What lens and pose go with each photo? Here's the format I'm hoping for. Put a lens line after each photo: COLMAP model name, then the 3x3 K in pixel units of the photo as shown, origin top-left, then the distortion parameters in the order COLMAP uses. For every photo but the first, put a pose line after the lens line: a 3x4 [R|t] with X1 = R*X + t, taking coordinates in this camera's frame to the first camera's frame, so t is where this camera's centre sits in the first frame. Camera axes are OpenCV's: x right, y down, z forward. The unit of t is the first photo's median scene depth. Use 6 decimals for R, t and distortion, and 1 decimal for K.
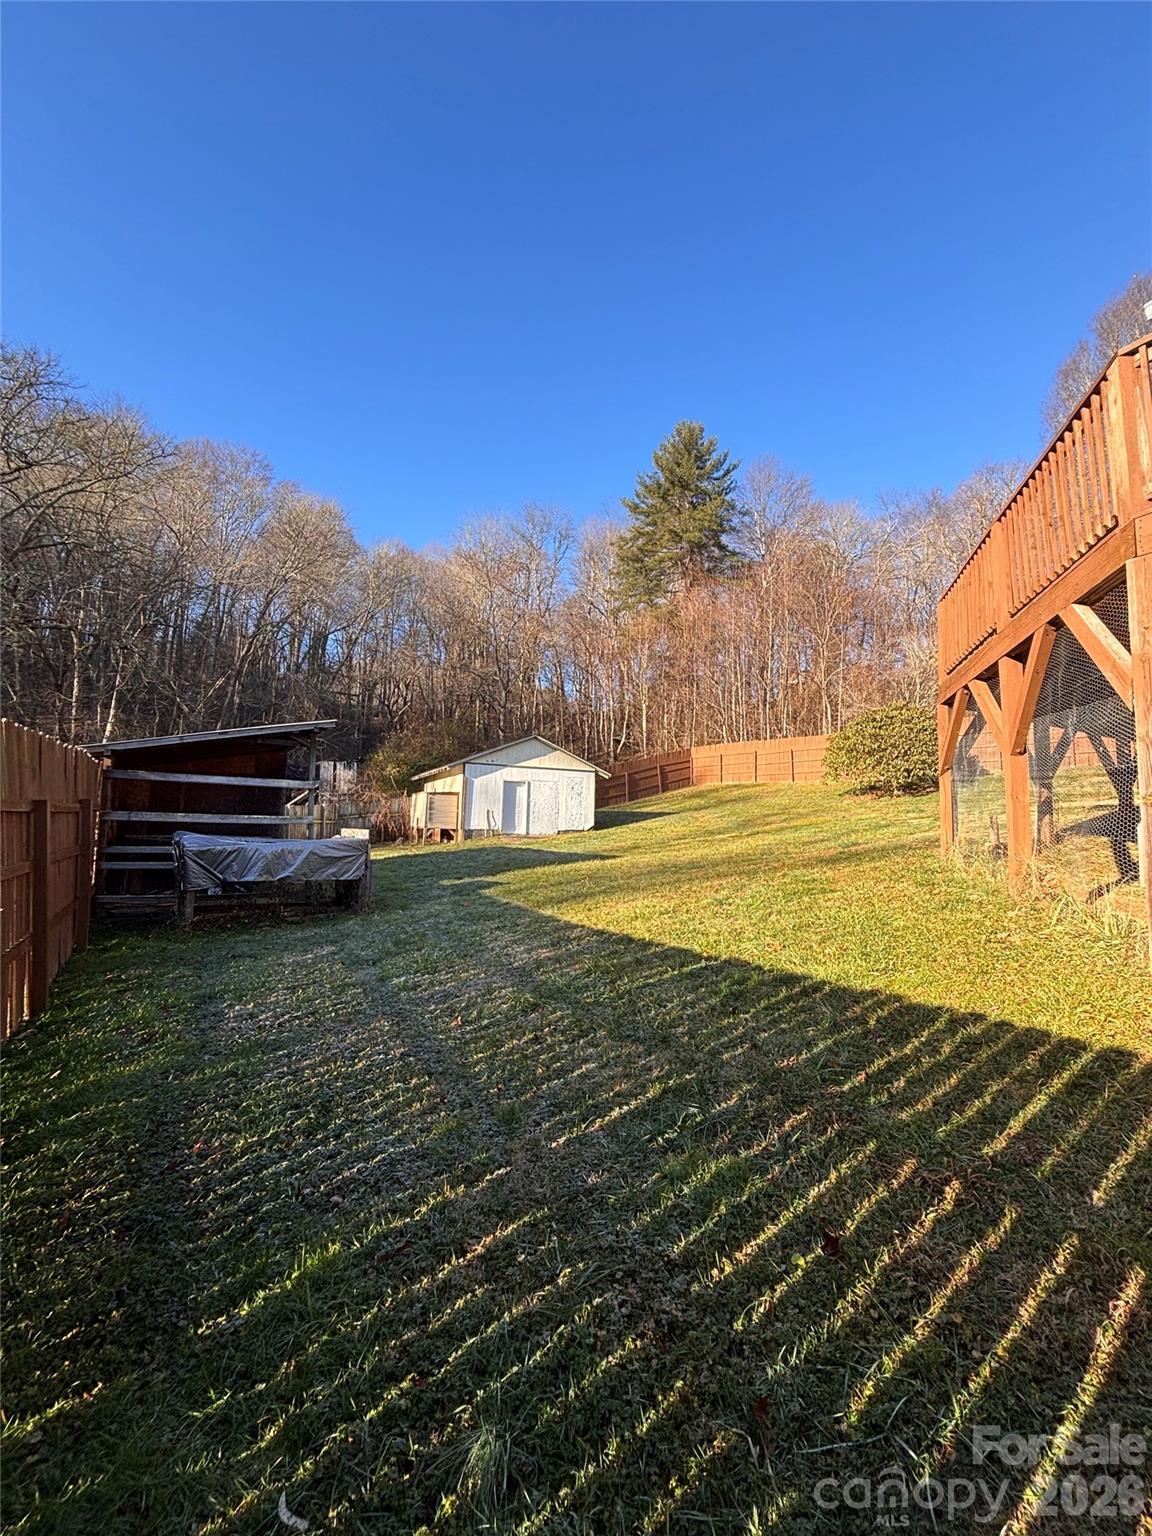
lens RADIAL K [[623.9, 0, 576.0], [0, 623.9, 768.0], [0, 0, 1]] dist [-0.003011, -0.000458]
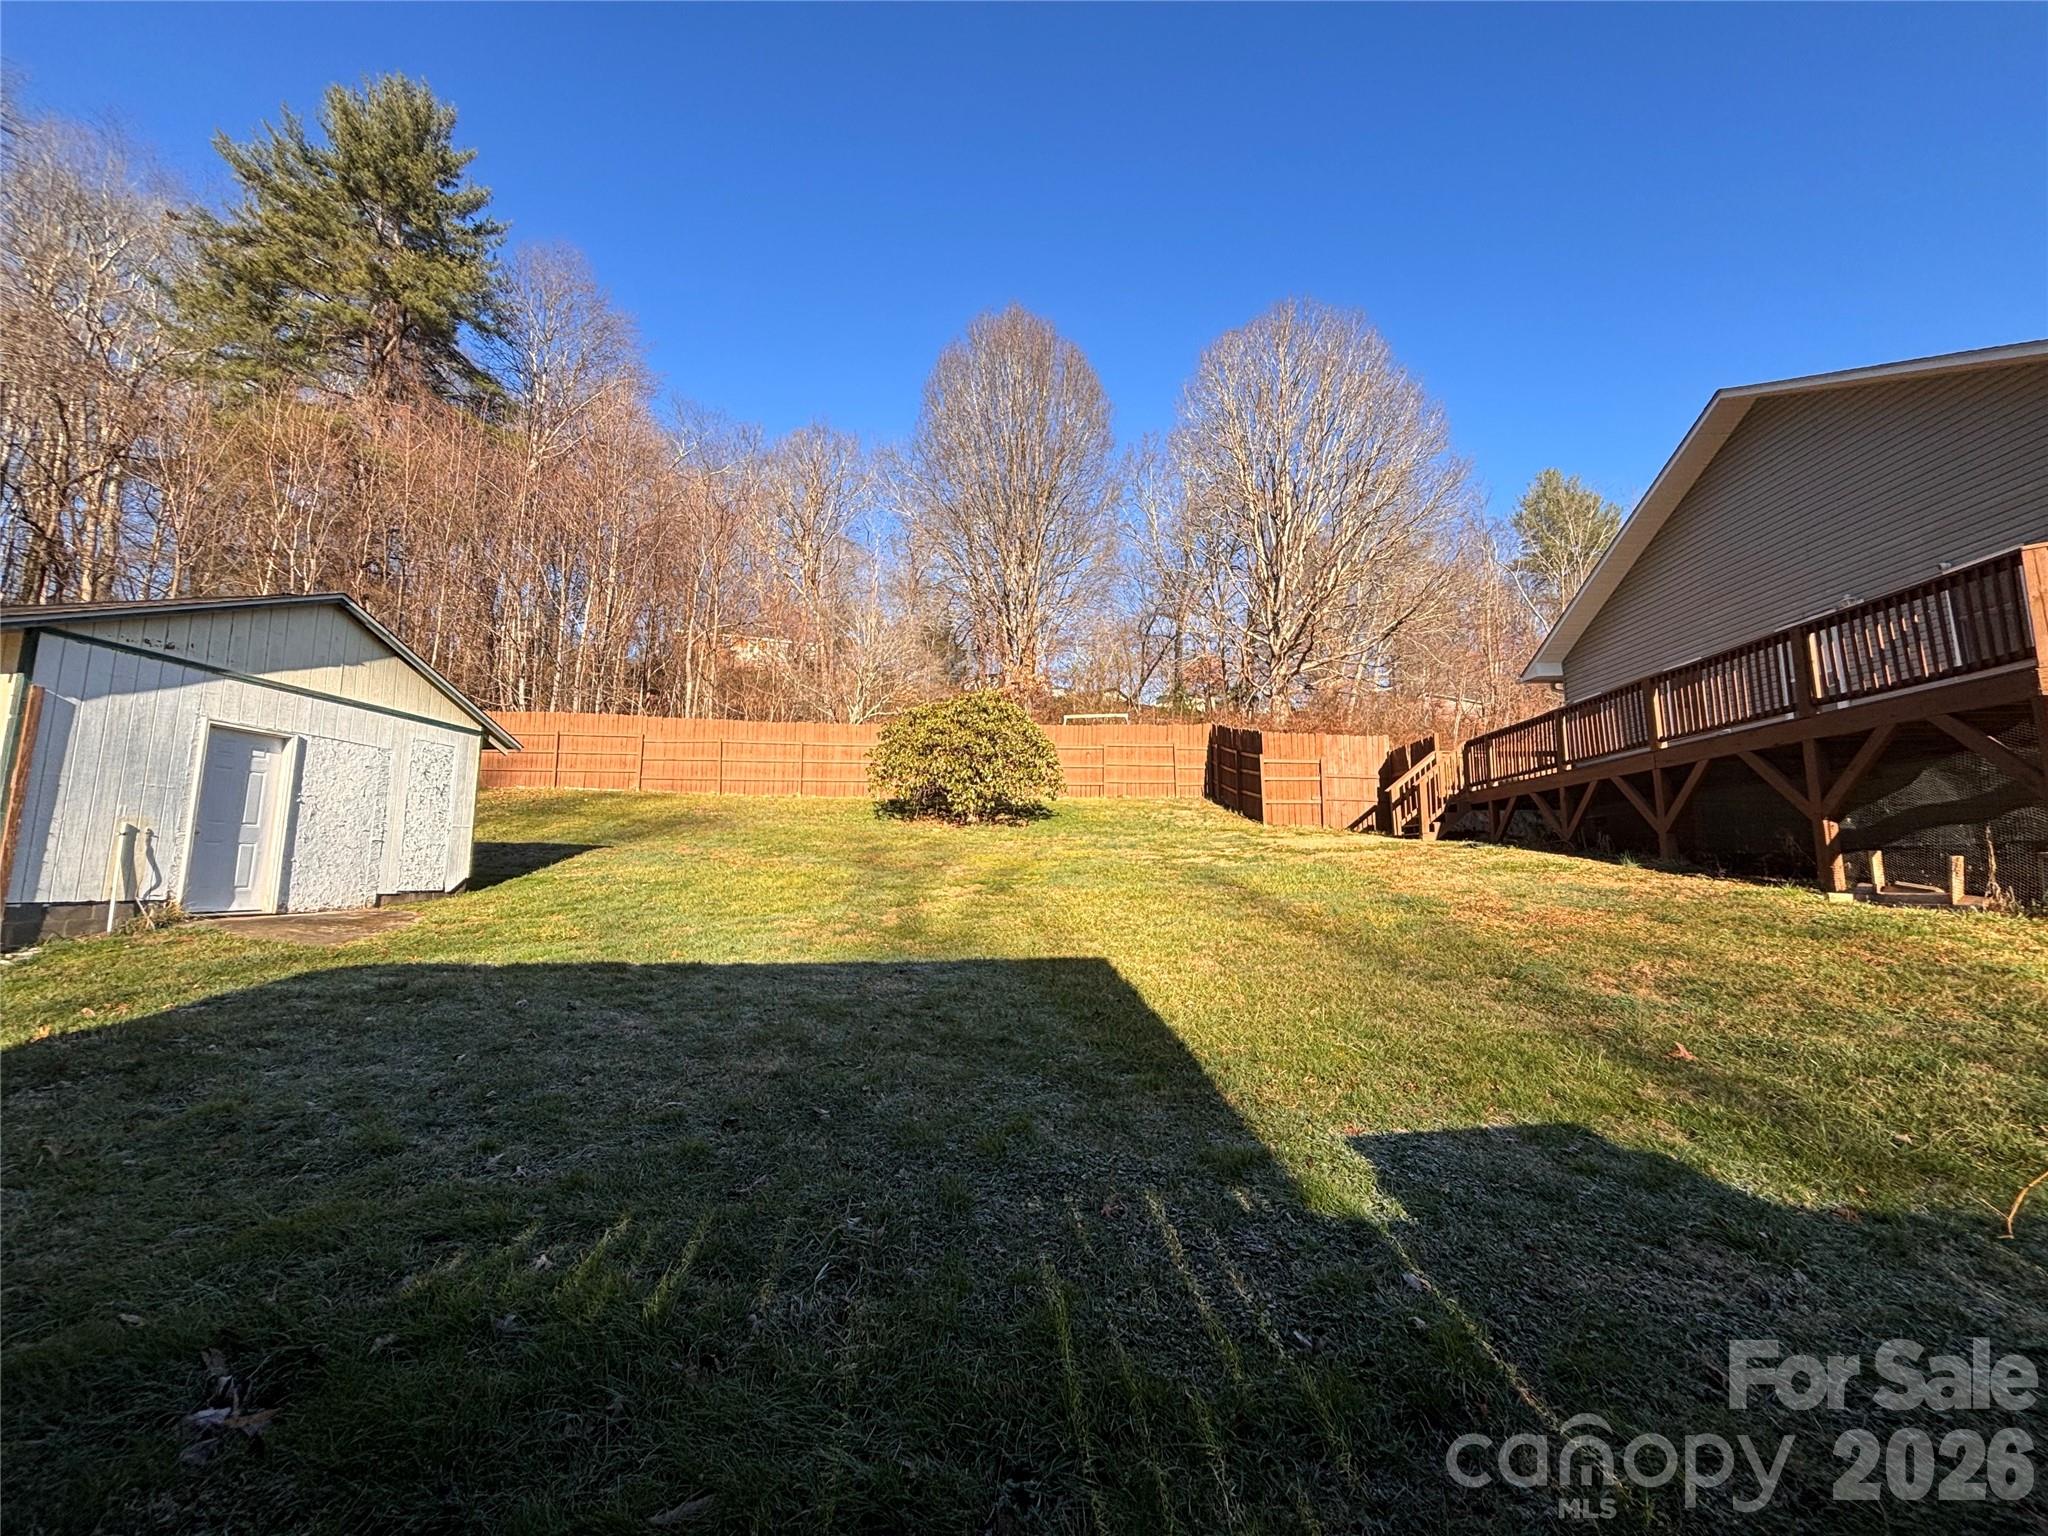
lens RADIAL K [[831.8, 0, 1025.6], [0, 831.8, 767.3], [0, 0, 1]] dist [-0.003011, -0.000458]
pose [[0.510666, 0.093873, 0.854639, -0.237545], [-0.072425, 0.995185, -0.066035, 0.036378], [-0.856723, -0.028176, 0.515006, 0.473297]]
